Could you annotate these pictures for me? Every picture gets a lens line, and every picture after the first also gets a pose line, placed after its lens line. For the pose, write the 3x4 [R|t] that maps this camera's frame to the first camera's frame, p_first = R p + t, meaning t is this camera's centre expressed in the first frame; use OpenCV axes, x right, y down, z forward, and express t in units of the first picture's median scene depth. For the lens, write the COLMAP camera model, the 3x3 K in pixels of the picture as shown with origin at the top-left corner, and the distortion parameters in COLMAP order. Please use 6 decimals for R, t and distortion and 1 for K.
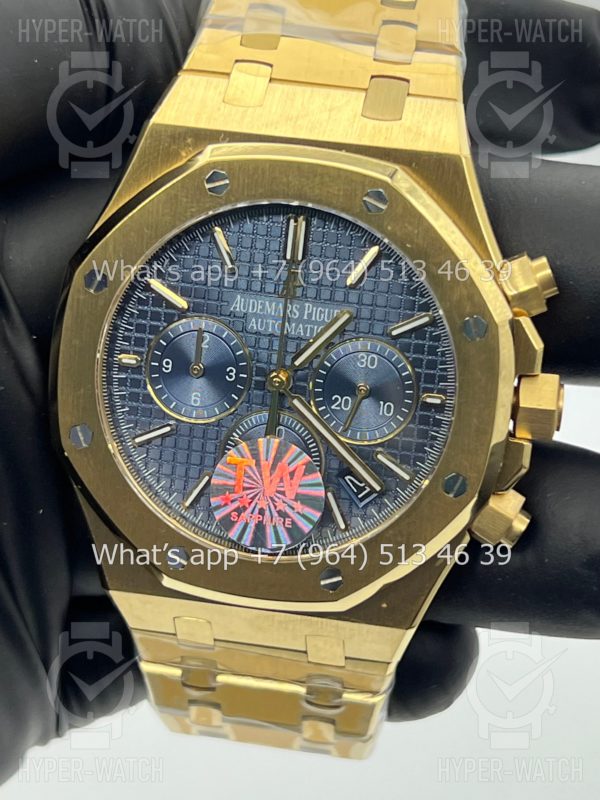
lens RADIAL K [[1946.1, 0, 299.0], [0, 1946.1, 393.2], [0, 0, 1]] dist [0.146683, 0.000000]
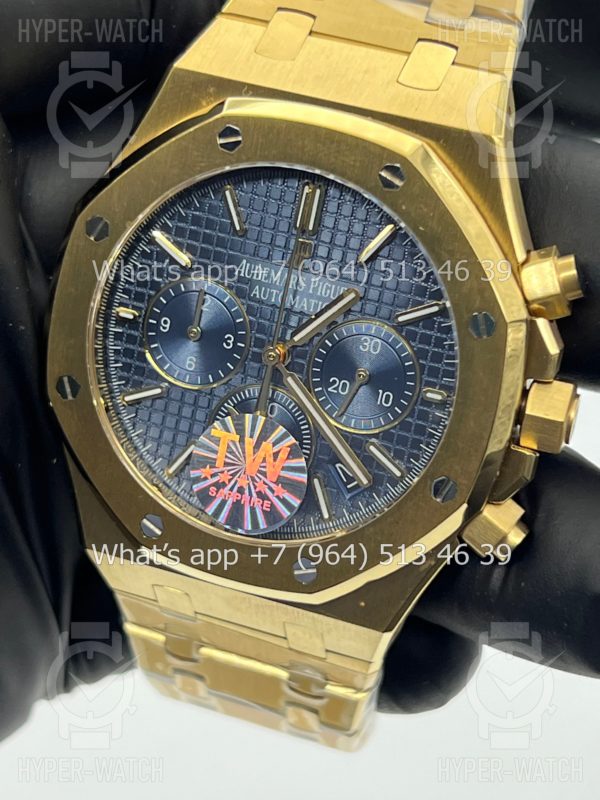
lens RADIAL K [[1946.1, 0, 296.3], [0, 1946.1, 398.7], [0, 0, 1]] dist [0.146683, 0.000000]
pose [[0.984738, 0.120564, -0.125519, 0.120024], [-0.114235, 0.991847, 0.056483, -0.039656], [0.131305, -0.041282, 0.990482, 0.066567]]
